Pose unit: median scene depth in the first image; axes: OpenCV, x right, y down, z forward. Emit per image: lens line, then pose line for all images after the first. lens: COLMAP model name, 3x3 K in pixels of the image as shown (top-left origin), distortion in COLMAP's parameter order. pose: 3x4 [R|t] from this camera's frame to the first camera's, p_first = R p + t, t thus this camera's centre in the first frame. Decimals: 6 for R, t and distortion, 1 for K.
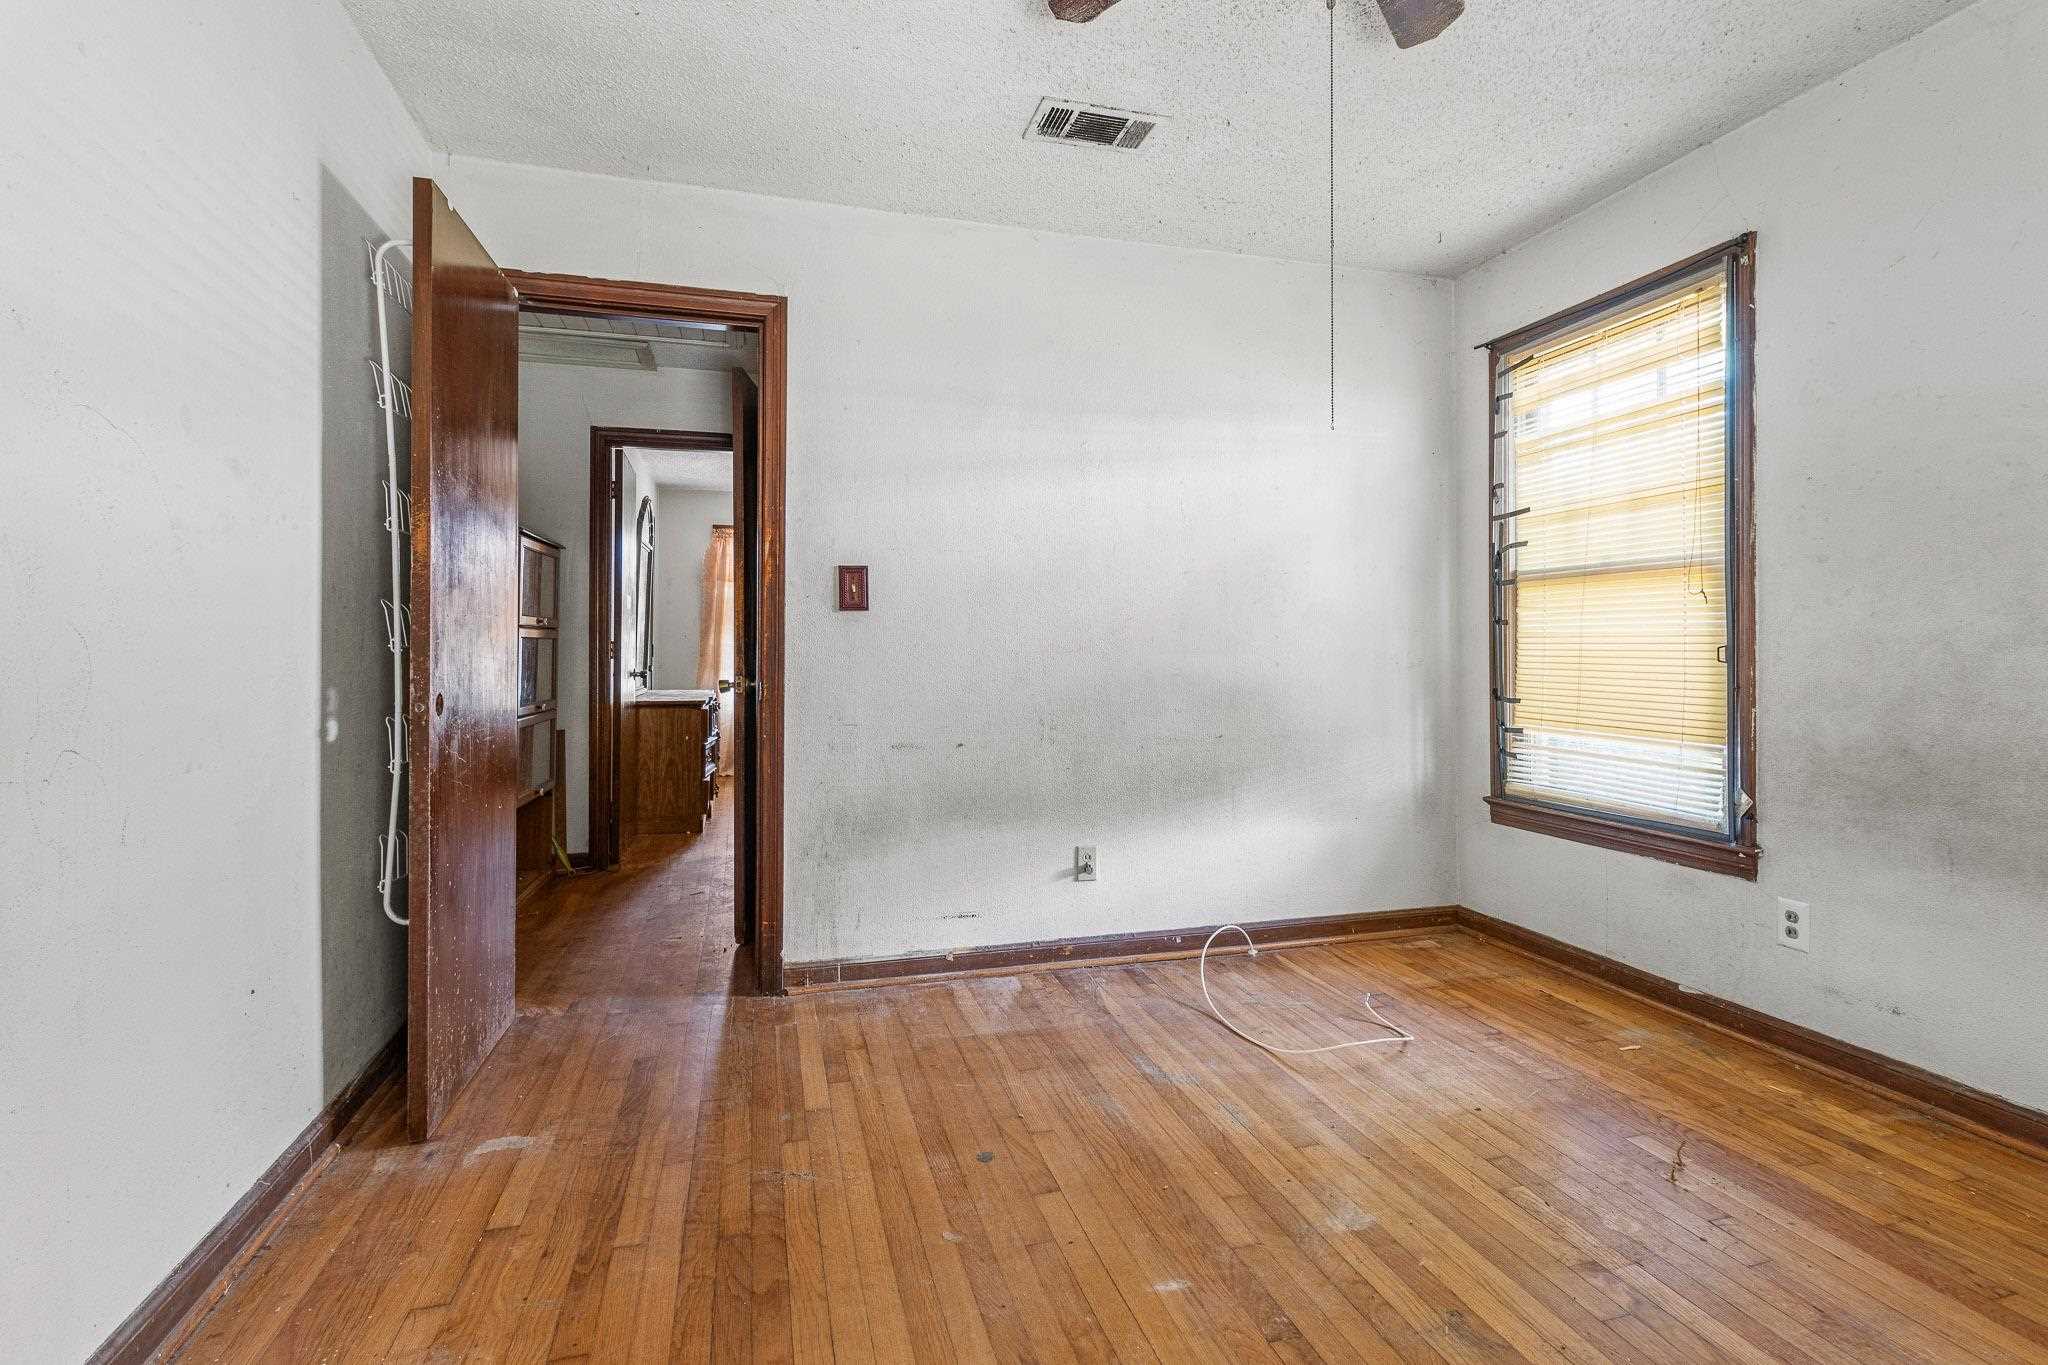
lens RADIAL K [[975.6, 0, 1031.7], [0, 975.6, 645.5], [0, 0, 1]] dist [0.000482, -0.000277]
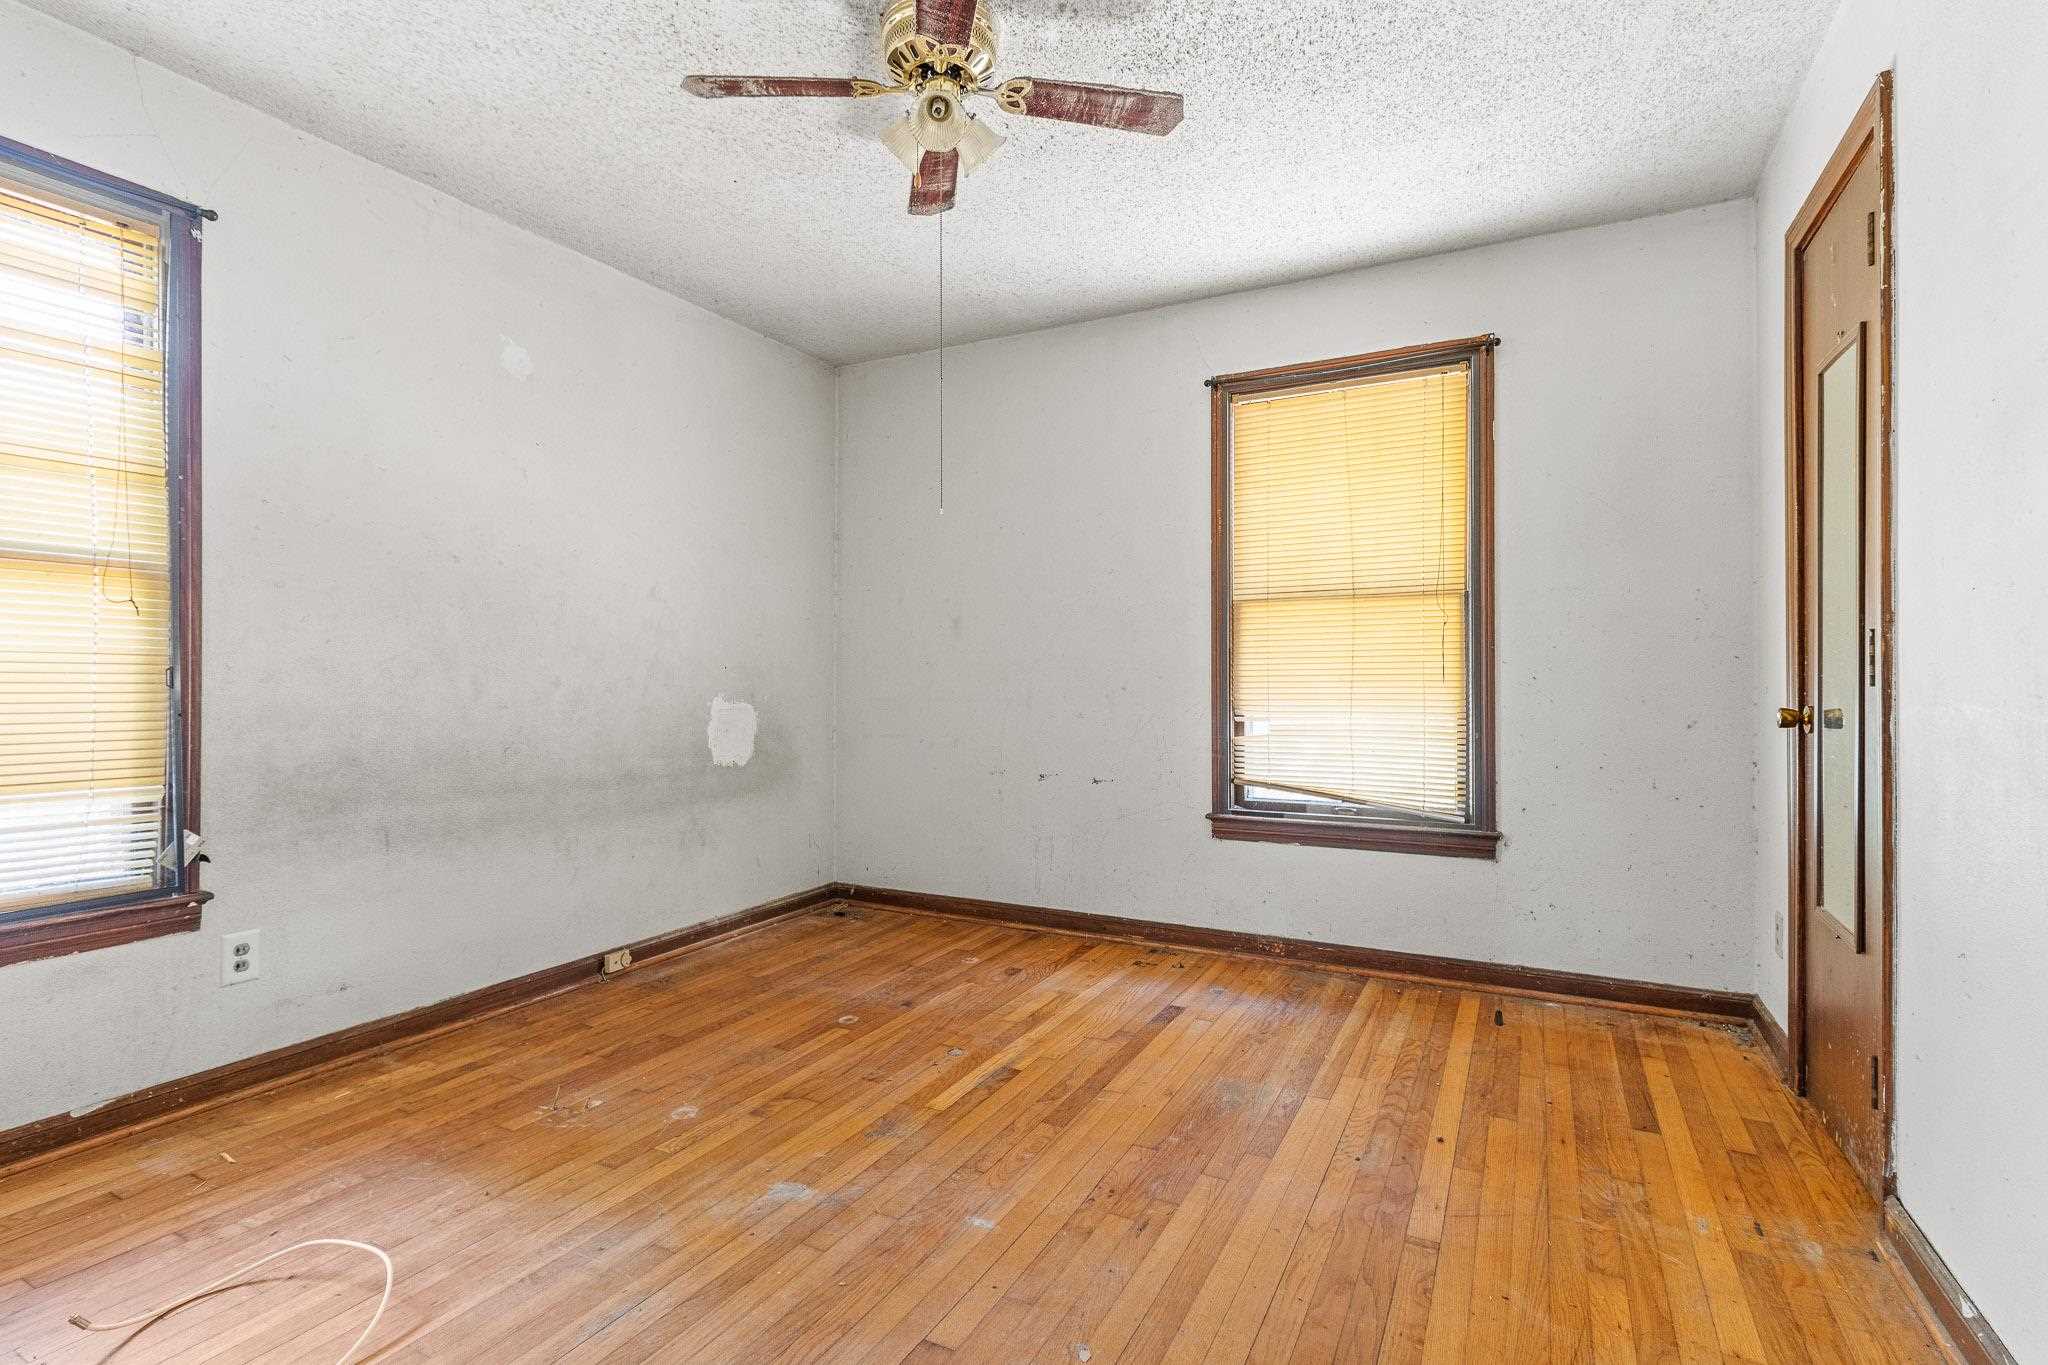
lens RADIAL K [[975.6, 0, 1023.5], [0, 975.6, 684.7], [0, 0, 1]] dist [0.000482, -0.000277]
pose [[-0.723803, -0.001977, 0.690003, -0.458735], [-0.005557, 0.999980, -0.002964, 0.014974], [-0.689984, -0.005980, -0.723800, 1.199400]]
